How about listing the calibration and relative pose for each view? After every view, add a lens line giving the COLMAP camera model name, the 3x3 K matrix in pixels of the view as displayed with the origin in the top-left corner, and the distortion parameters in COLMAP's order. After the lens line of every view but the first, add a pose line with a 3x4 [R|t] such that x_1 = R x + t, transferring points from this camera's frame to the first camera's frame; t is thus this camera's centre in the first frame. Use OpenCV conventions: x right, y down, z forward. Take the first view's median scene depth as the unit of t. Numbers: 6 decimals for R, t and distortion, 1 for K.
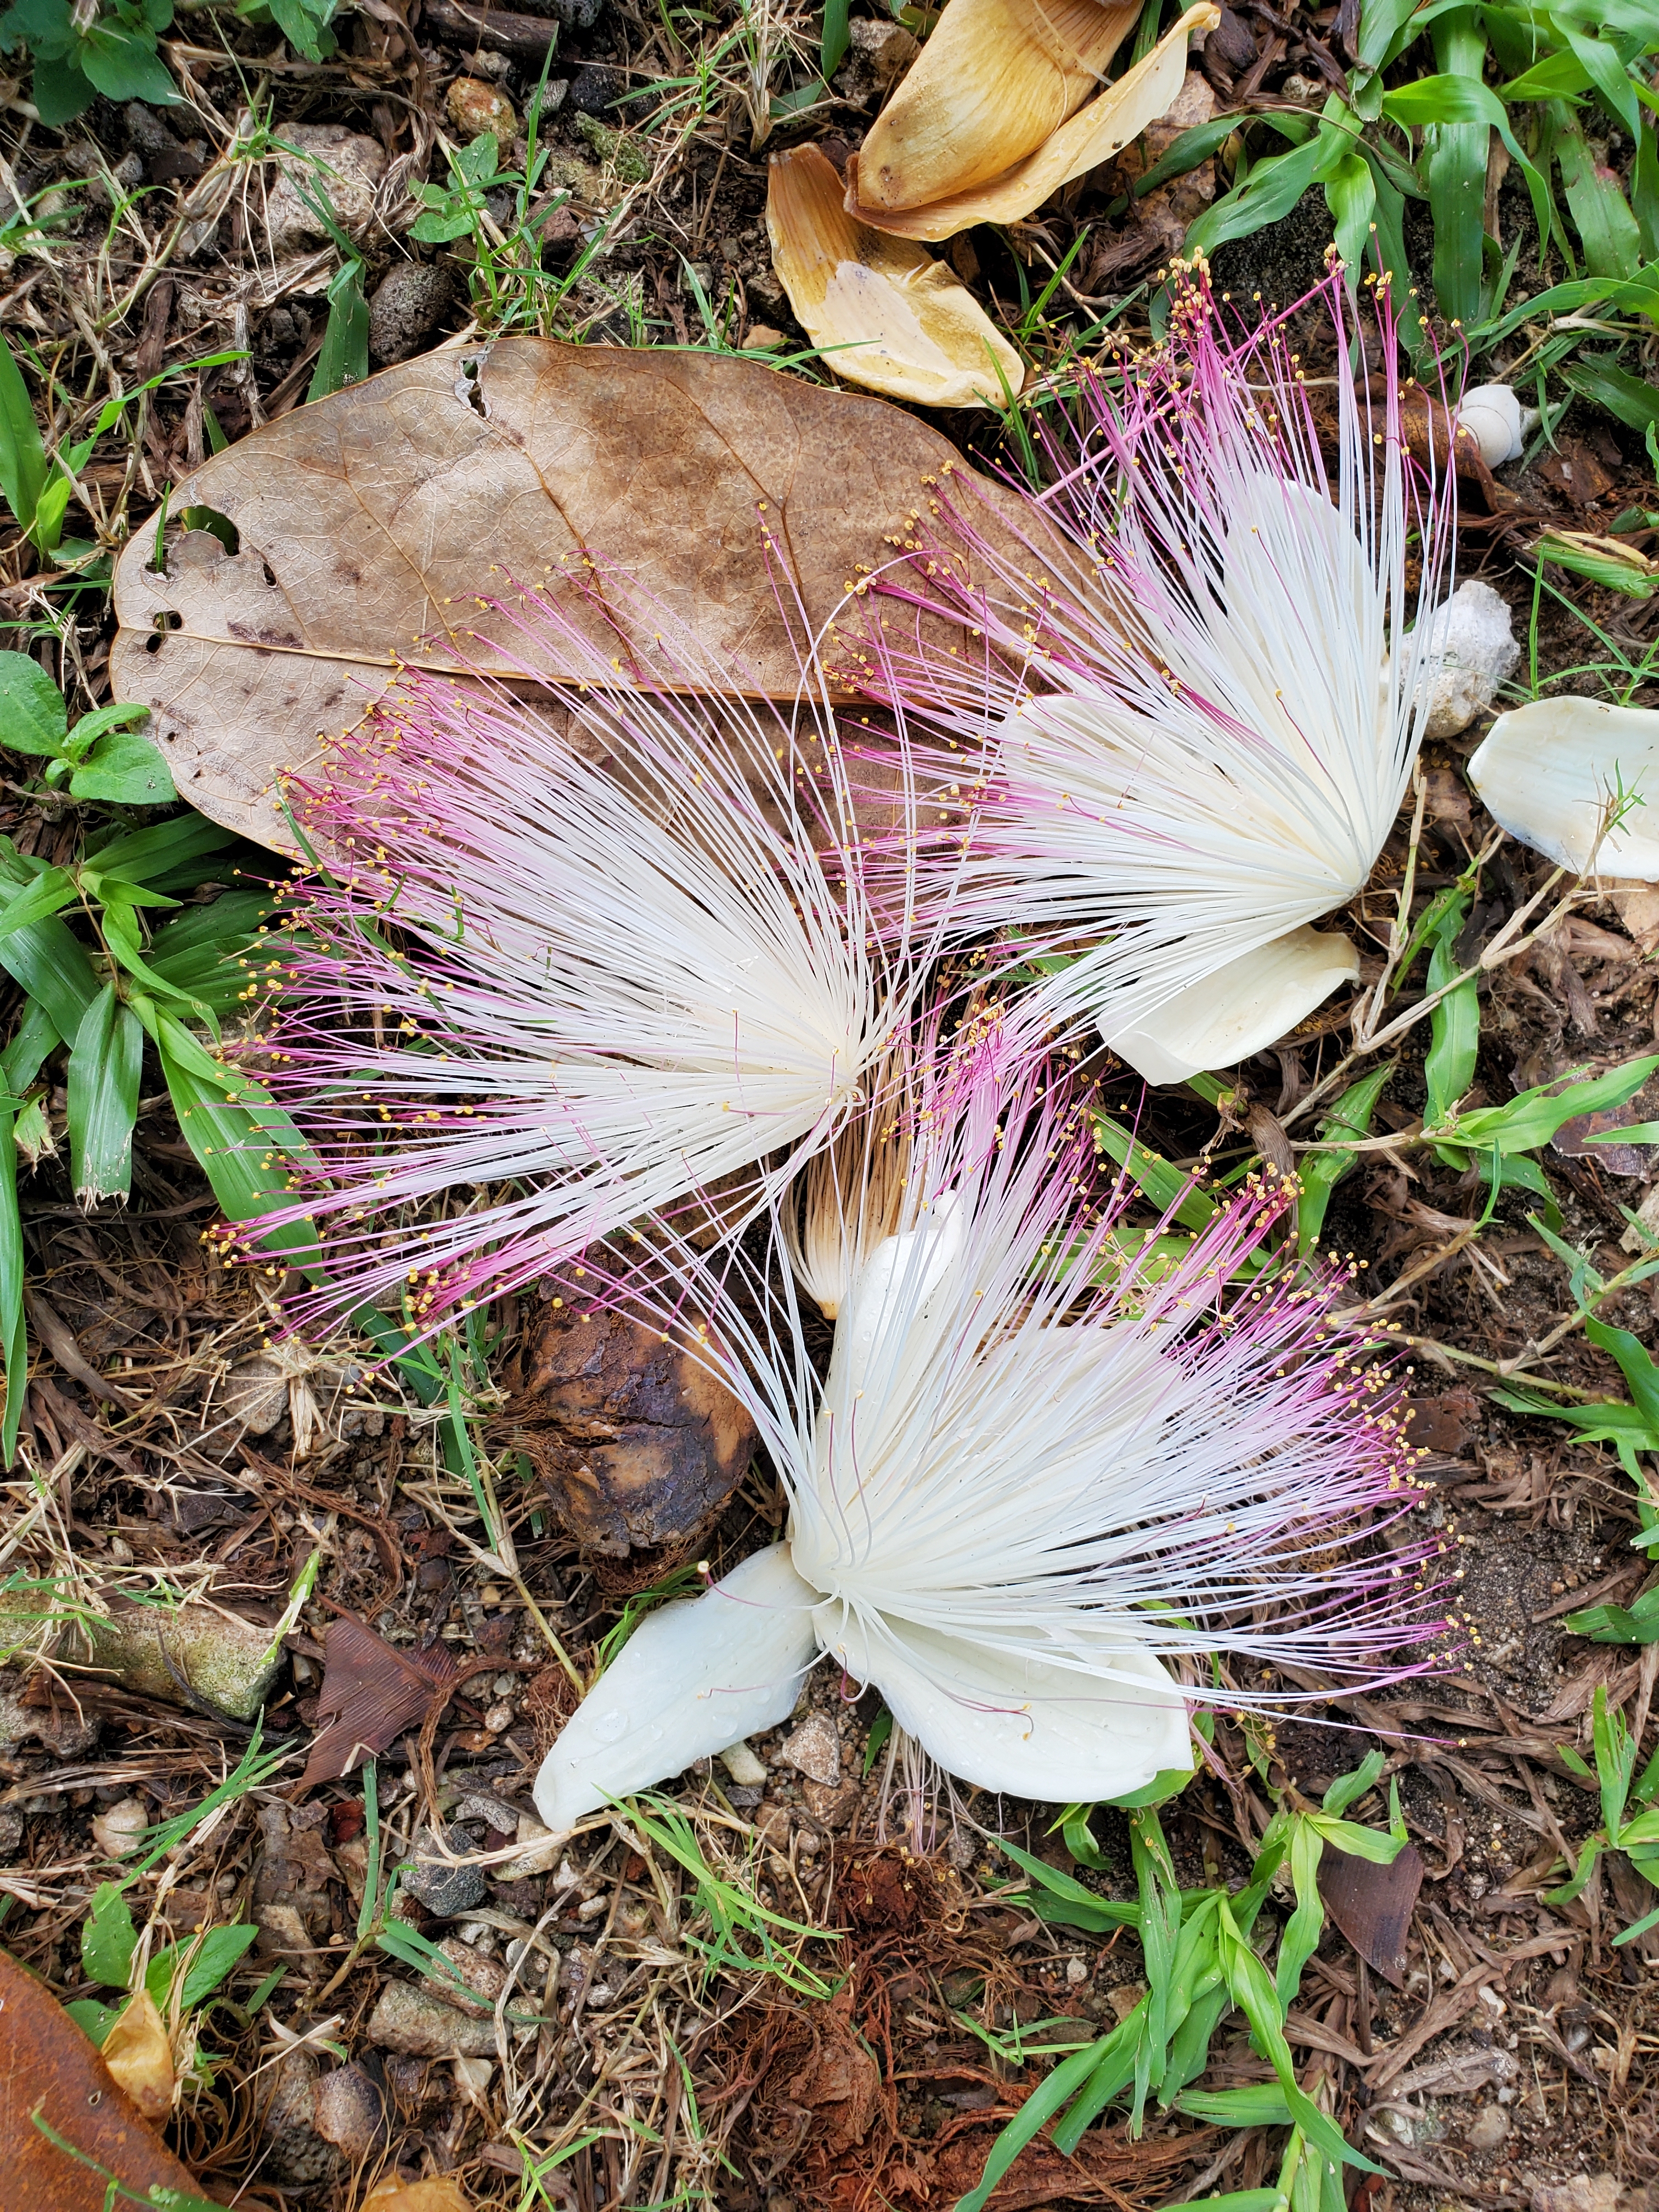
lens RADIAL K [[1967.6, 0, 829.5], [0, 1967.6, 1106.0], [0, 0, 1]] dist [-0.103677, 0.175900]
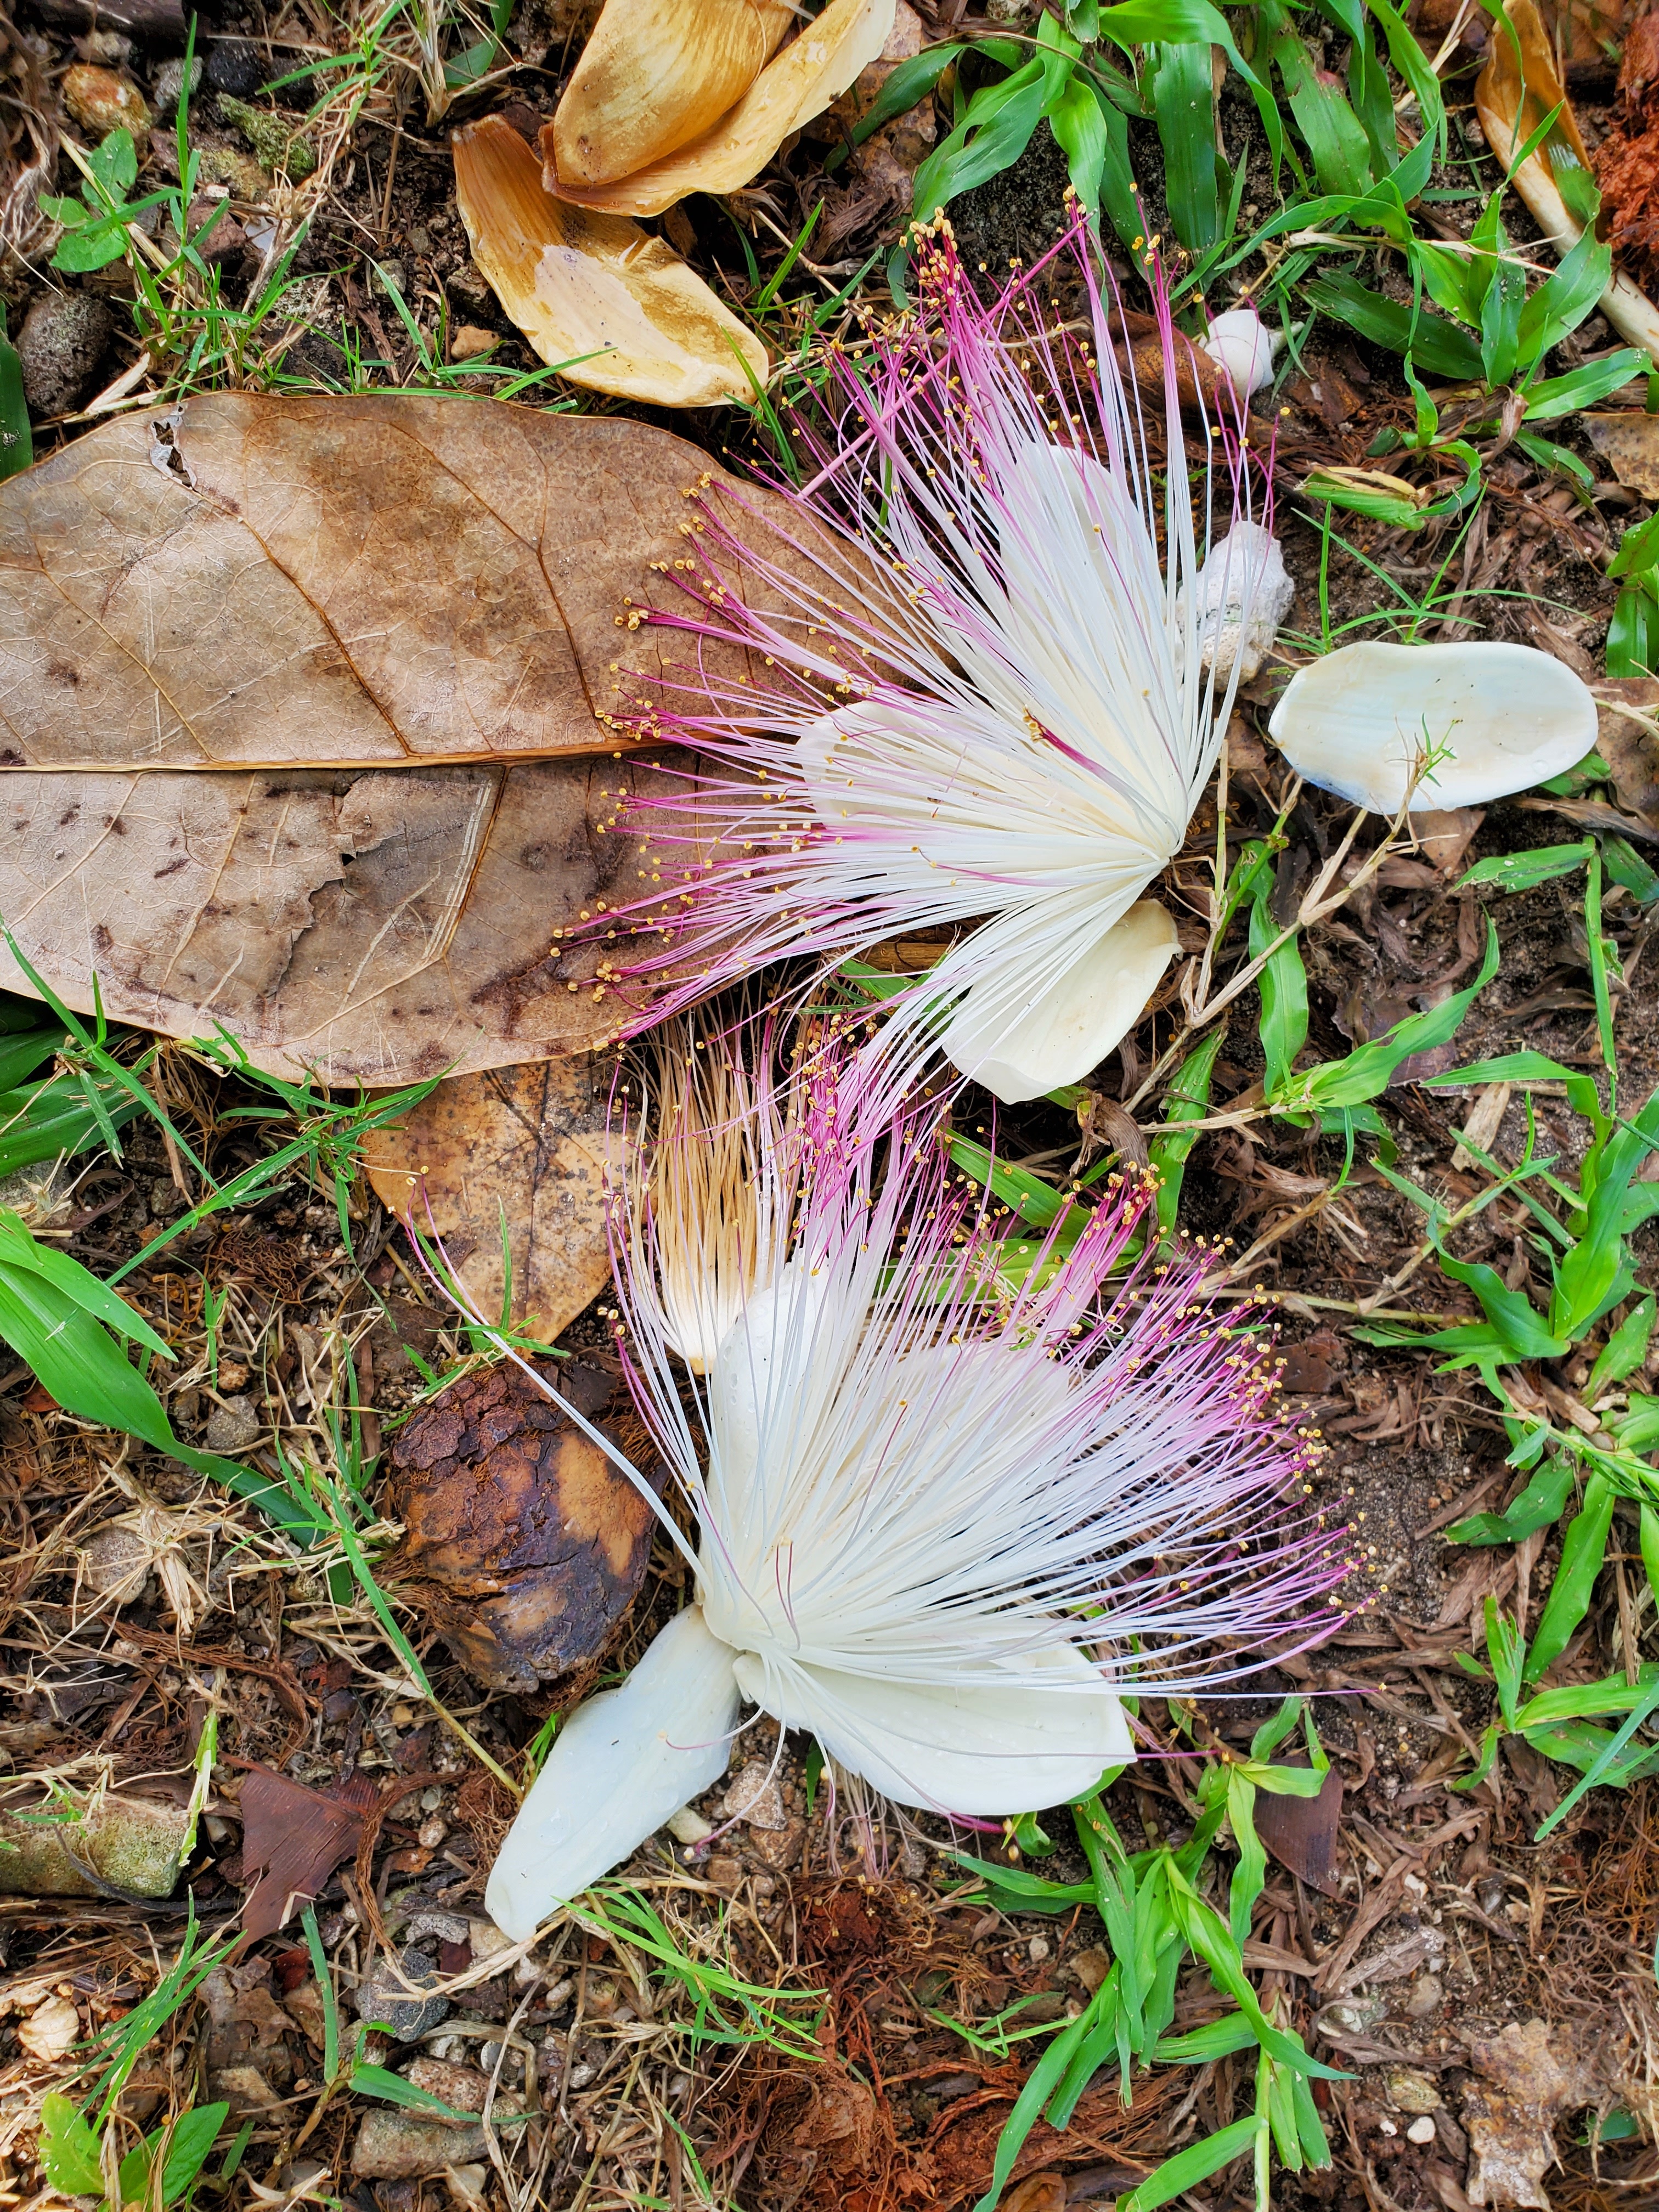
lens RADIAL K [[1967.6, 0, 829.5], [0, 1967.6, 1106.0], [0, 0, 1]] dist [-0.103677, 0.175900]
pose [[0.976168, -0.156689, 0.150148, -0.065236], [0.139272, 0.982922, 0.120283, -0.132637], [-0.166431, -0.096505, 0.981319, 0.050059]]
